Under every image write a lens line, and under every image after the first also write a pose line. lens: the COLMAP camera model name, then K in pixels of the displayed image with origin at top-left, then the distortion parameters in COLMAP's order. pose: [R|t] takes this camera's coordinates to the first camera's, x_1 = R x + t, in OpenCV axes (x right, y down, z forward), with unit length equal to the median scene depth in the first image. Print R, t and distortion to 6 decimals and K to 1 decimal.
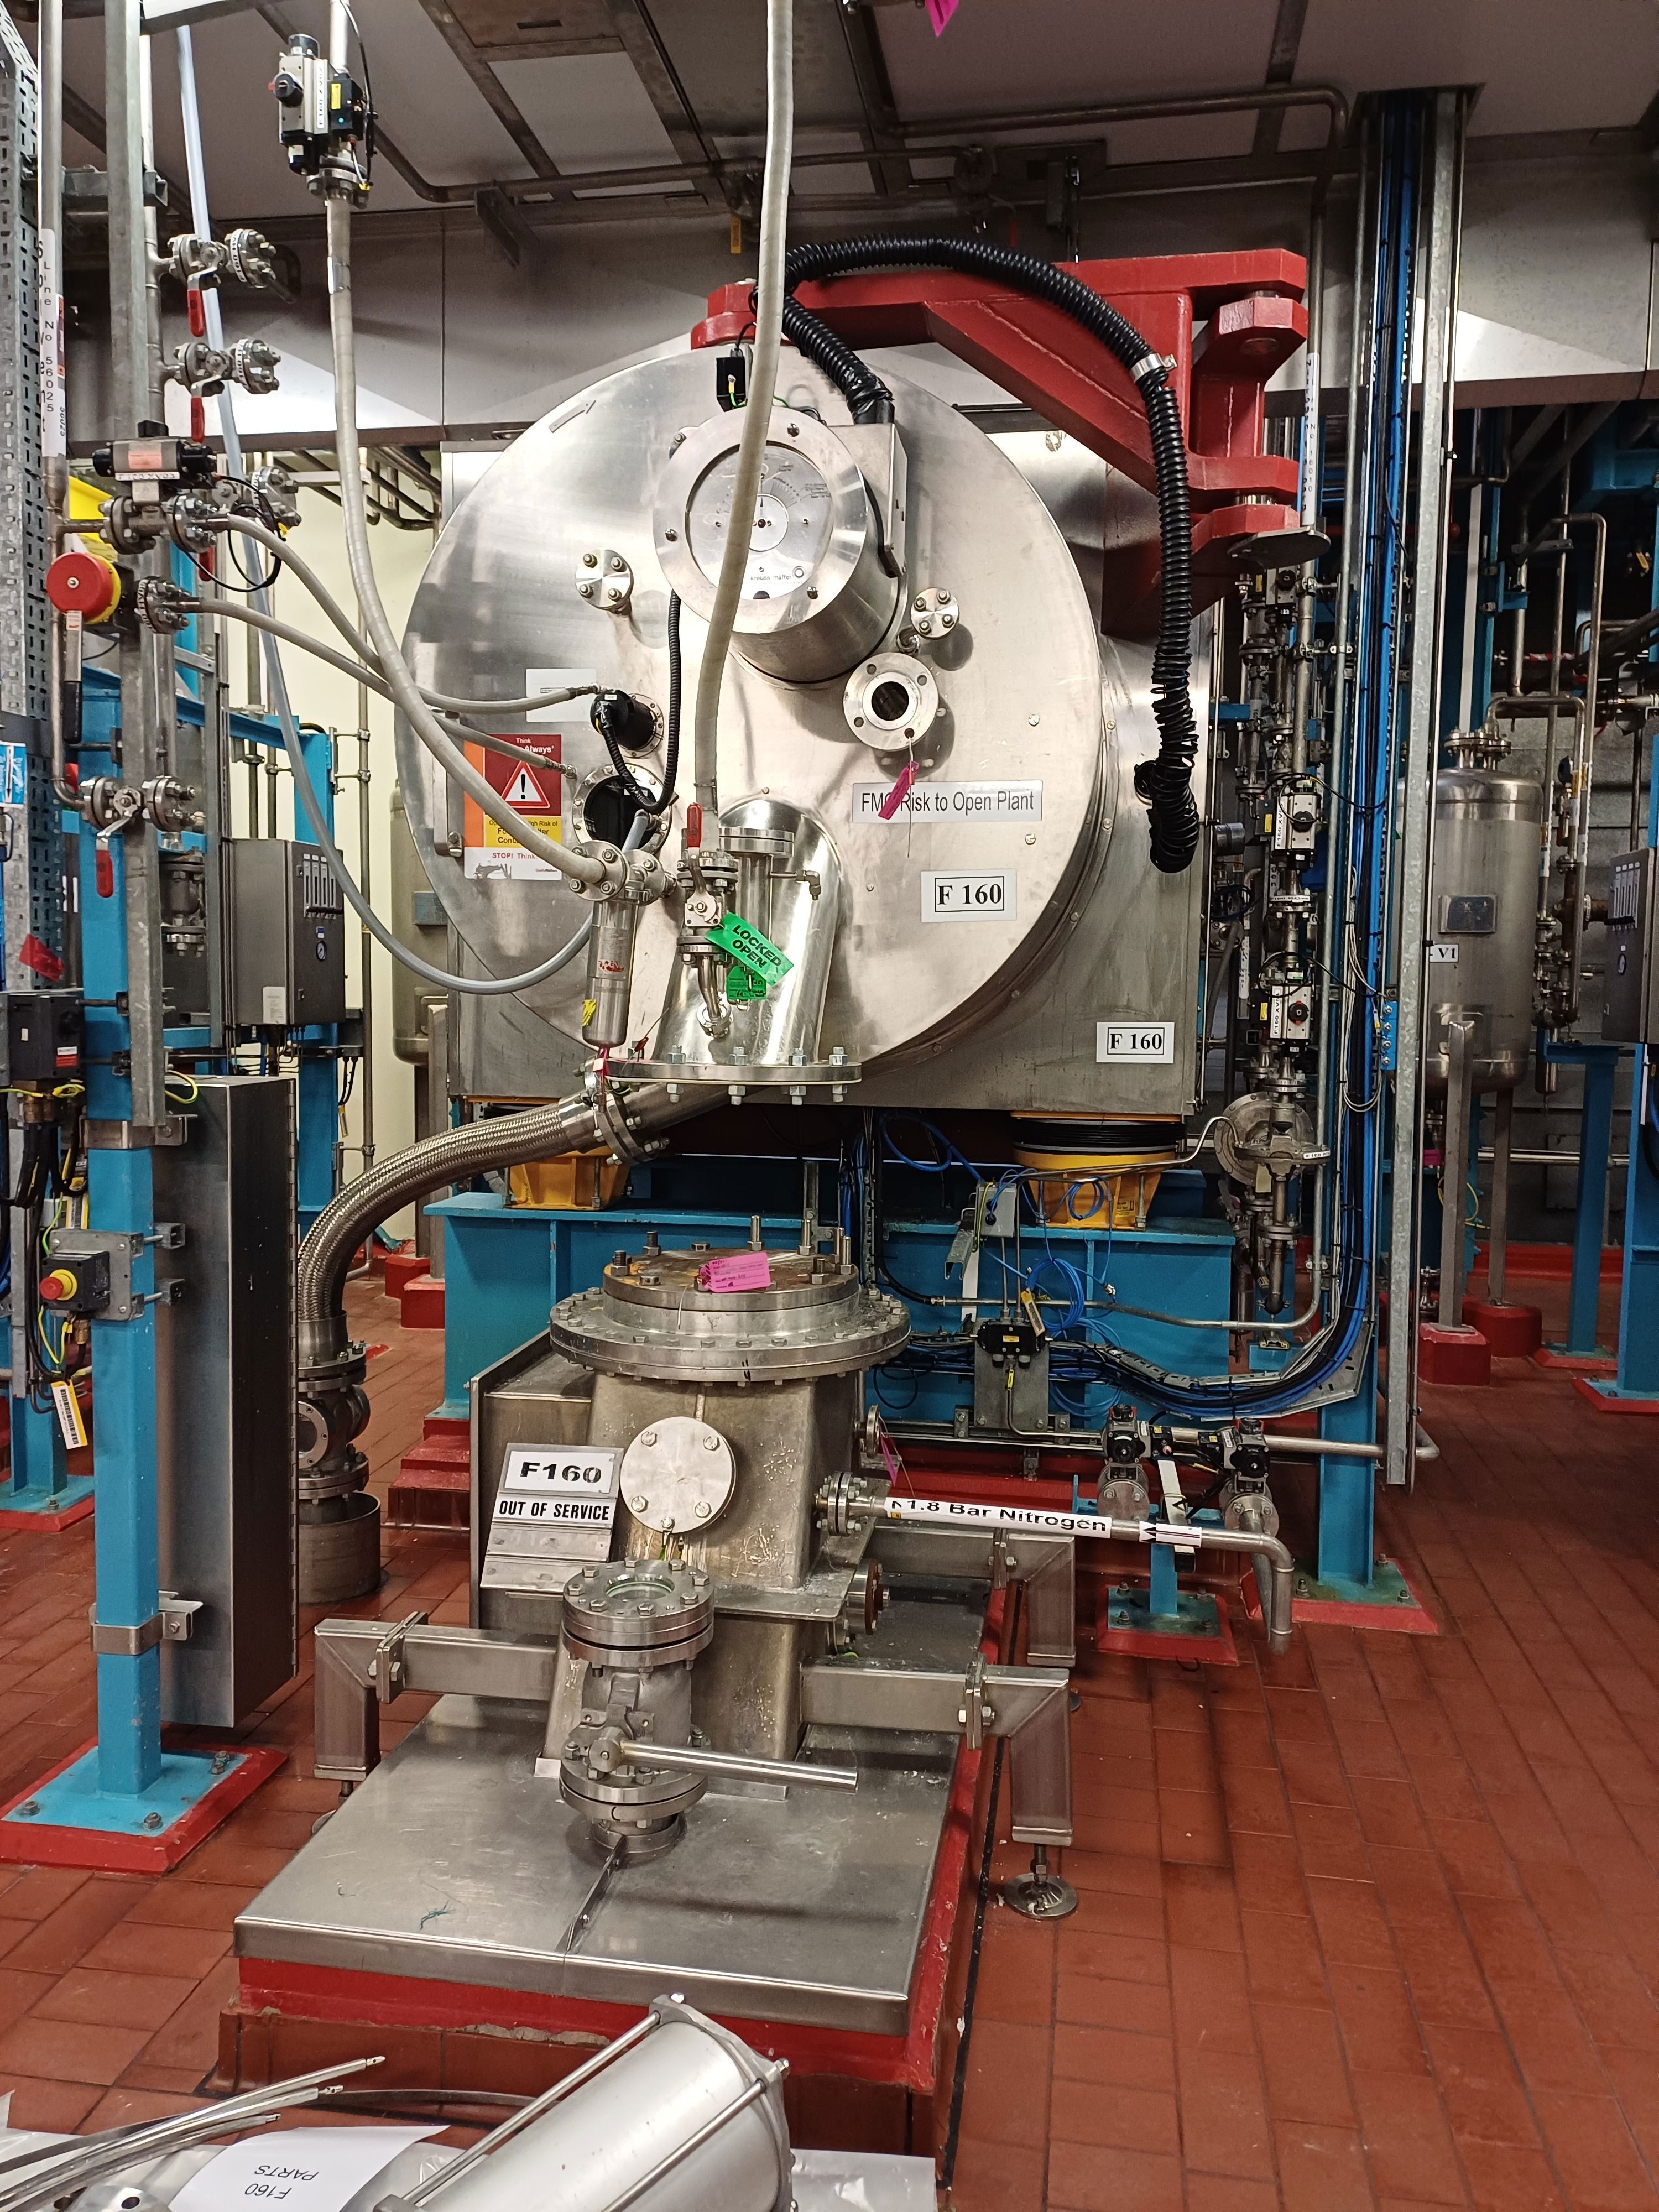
lens RADIAL K [[1627.6, 0, 813.2], [0, 1627.6, 1099.8], [0, 0, 1]] dist [0.038935, -0.007501]
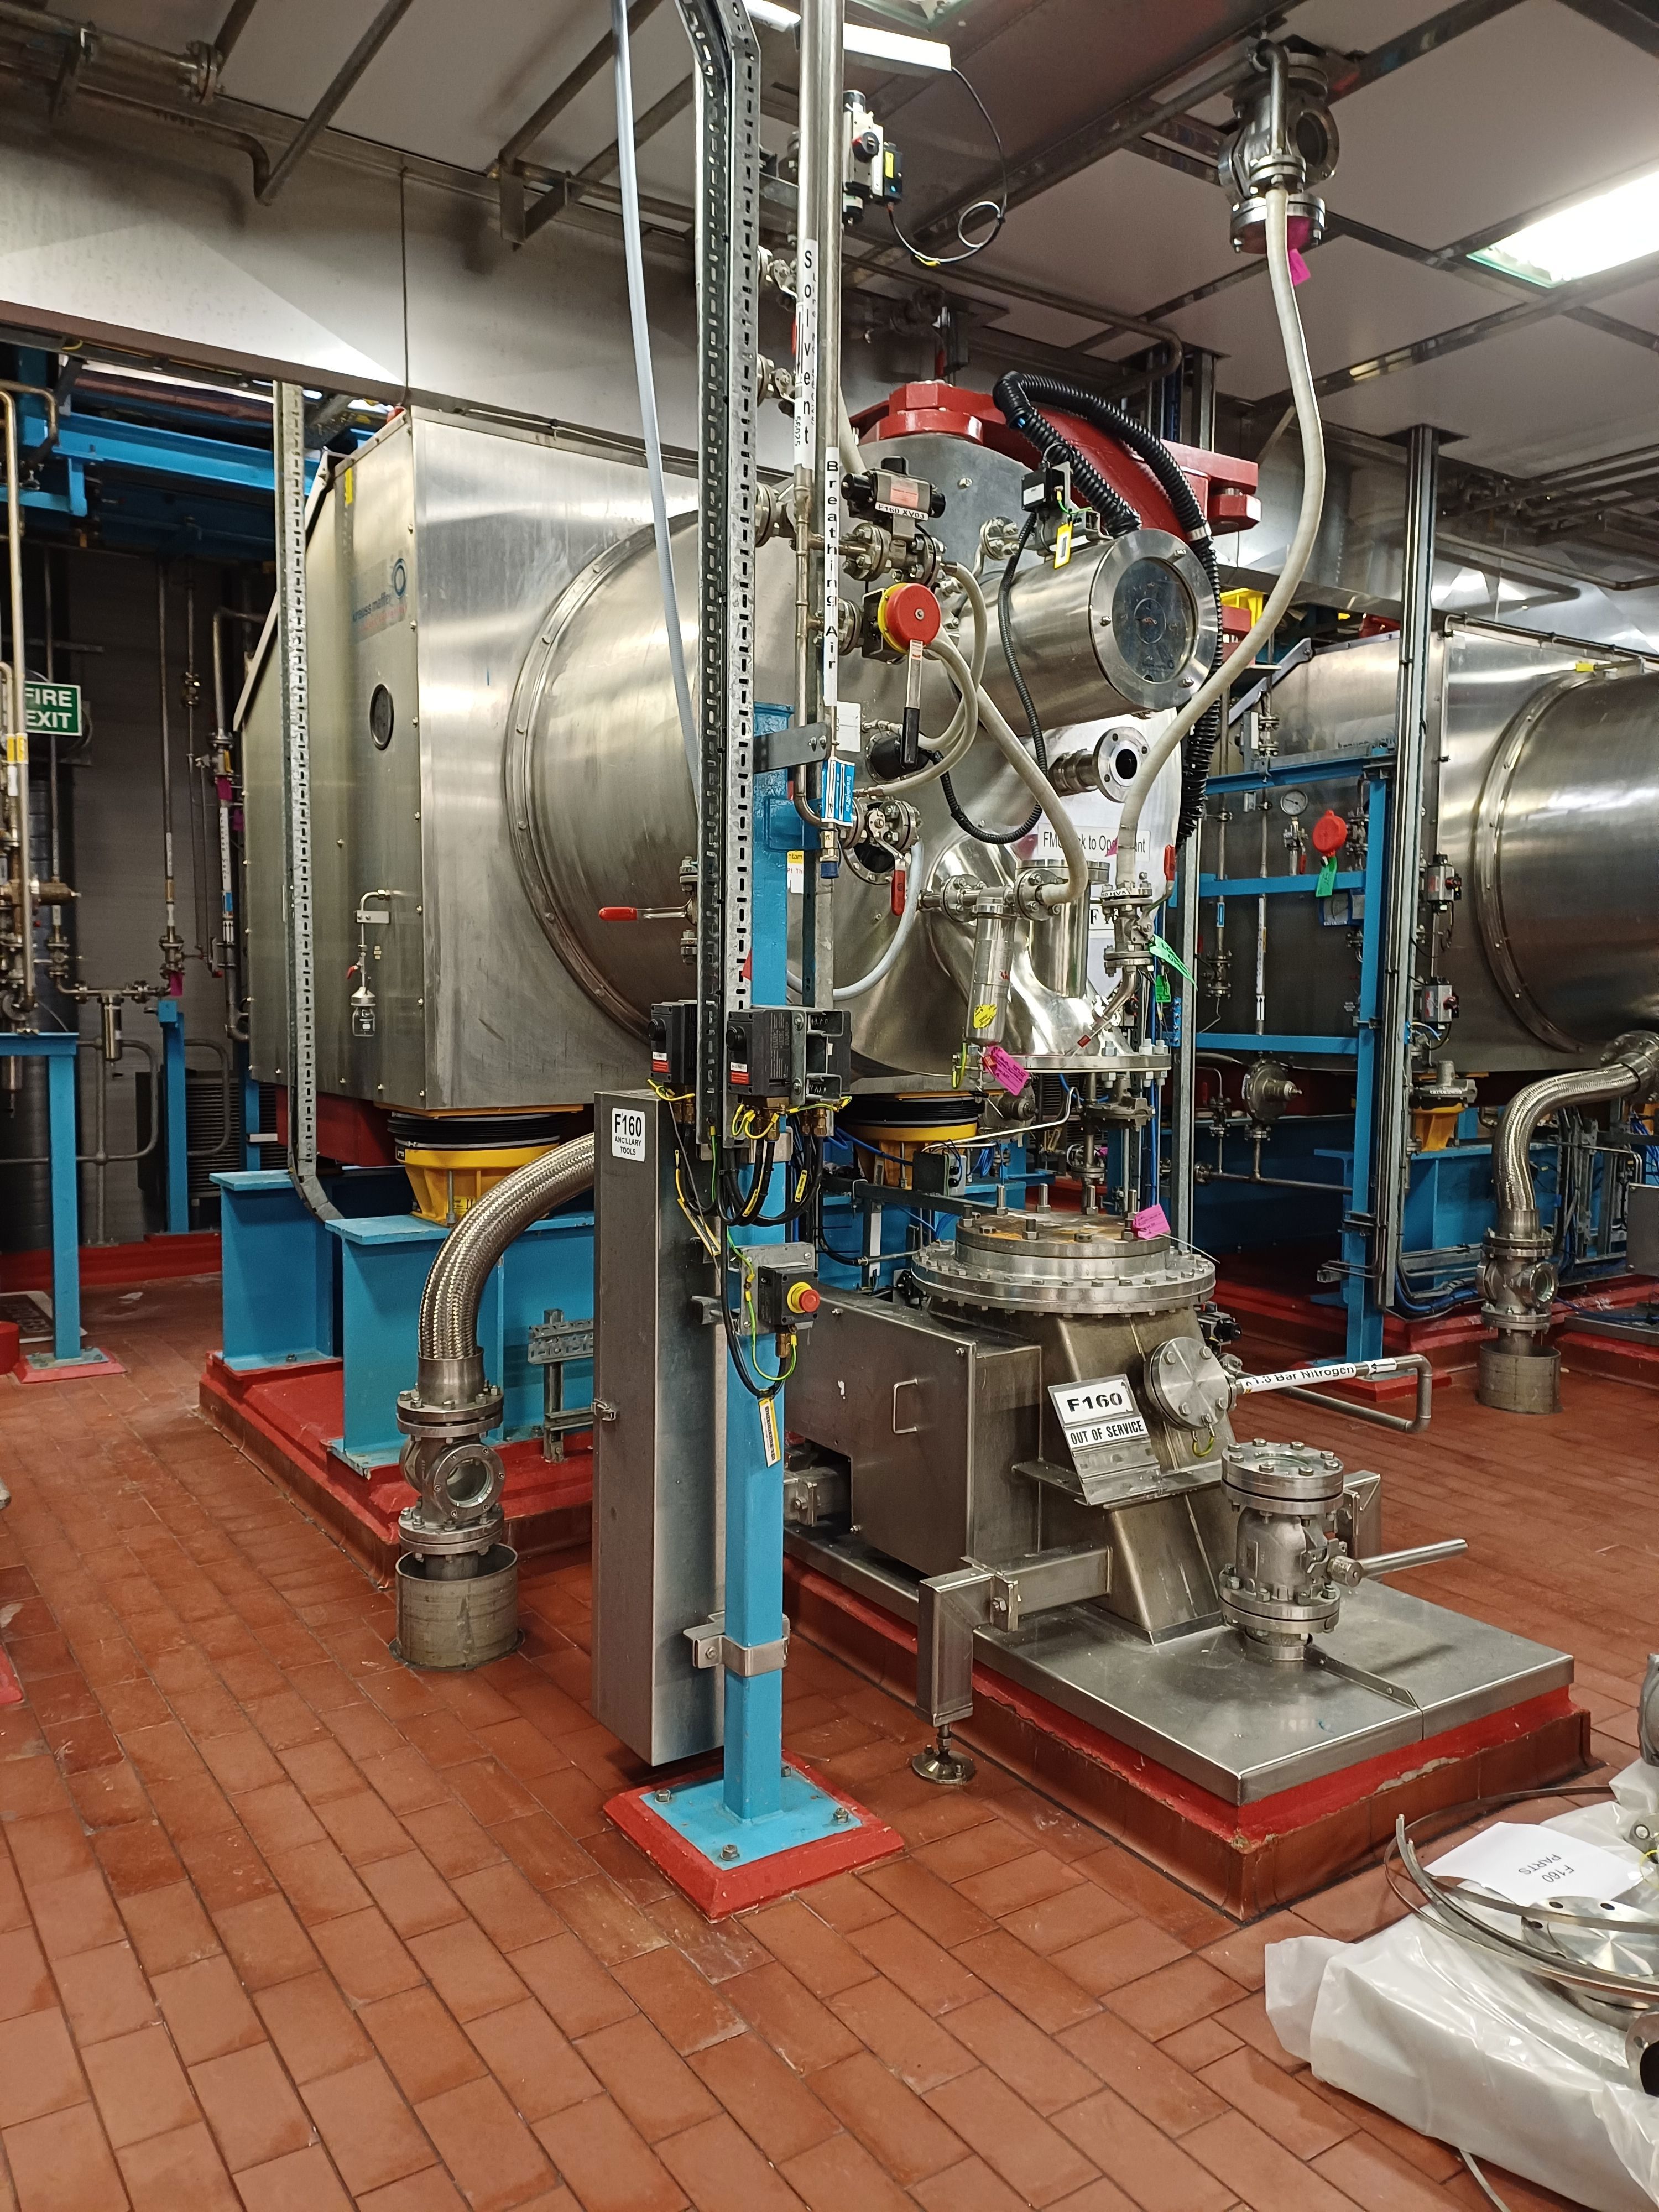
lens RADIAL K [[1627.6, 0, 832.4], [0, 1627.6, 1097.8], [0, 0, 1]] dist [0.038935, -0.007501]
pose [[0.734135, -0.056184, 0.676675, -0.788999], [0.055804, 0.998192, 0.022337, -0.020894], [-0.676707, 0.021363, 0.735943, 0.185162]]
